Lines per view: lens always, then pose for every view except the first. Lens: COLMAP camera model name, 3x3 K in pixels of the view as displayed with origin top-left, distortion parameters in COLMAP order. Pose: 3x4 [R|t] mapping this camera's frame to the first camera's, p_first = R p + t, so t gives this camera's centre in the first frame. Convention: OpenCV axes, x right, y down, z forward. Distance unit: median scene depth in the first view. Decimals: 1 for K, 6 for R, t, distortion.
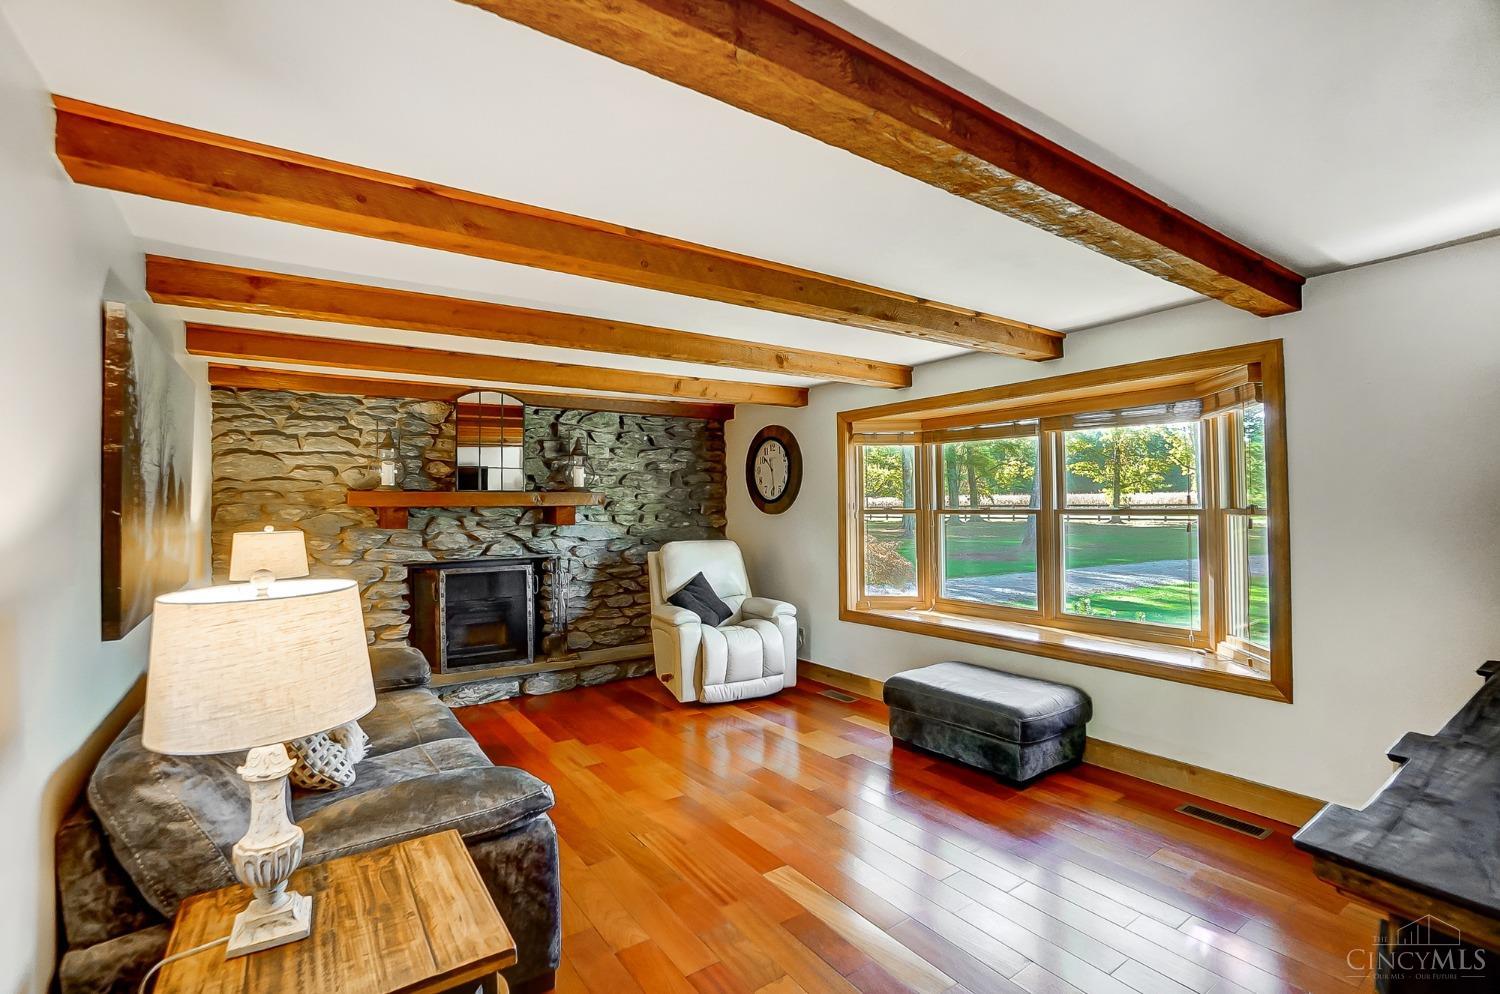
lens RADIAL K [[675.0, 0, 739.5], [0, 675.0, 493.8], [0, 0, 1]] dist [-0.050020, 0.018365]
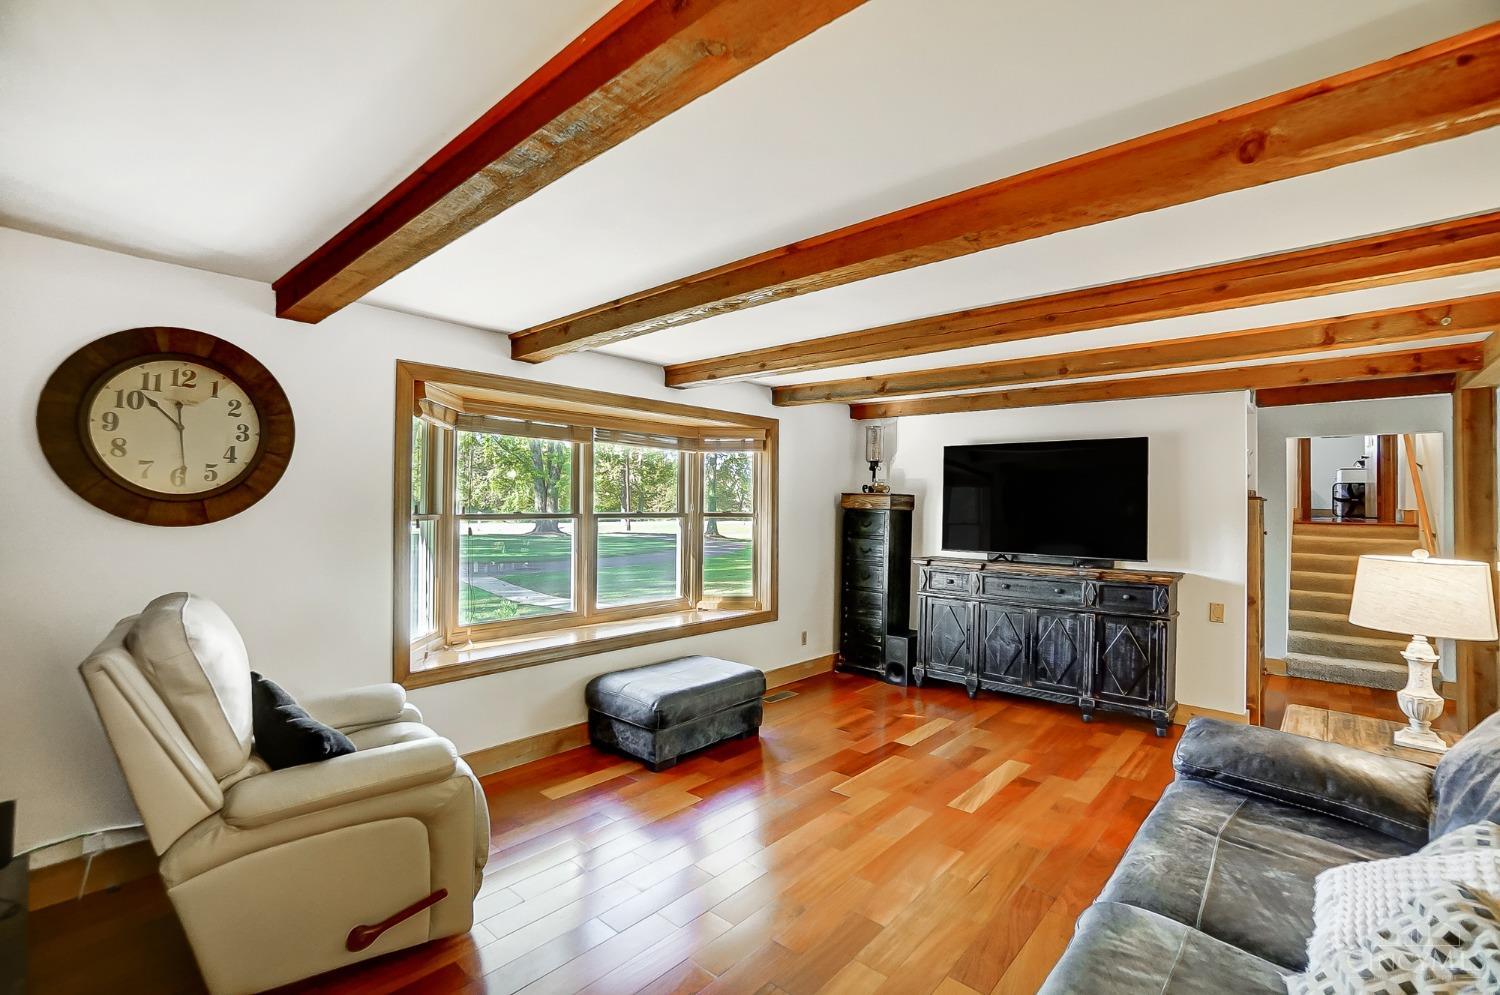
lens RADIAL K [[675.0, 0, 741.2], [0, 675.0, 496.1], [0, 0, 1]] dist [-0.050020, 0.018365]
pose [[-0.232854, 0.028360, 0.972098, -0.769611], [-0.018406, 0.999267, -0.033562, 0.030483], [-0.972338, -0.025708, -0.232161, 1.218696]]
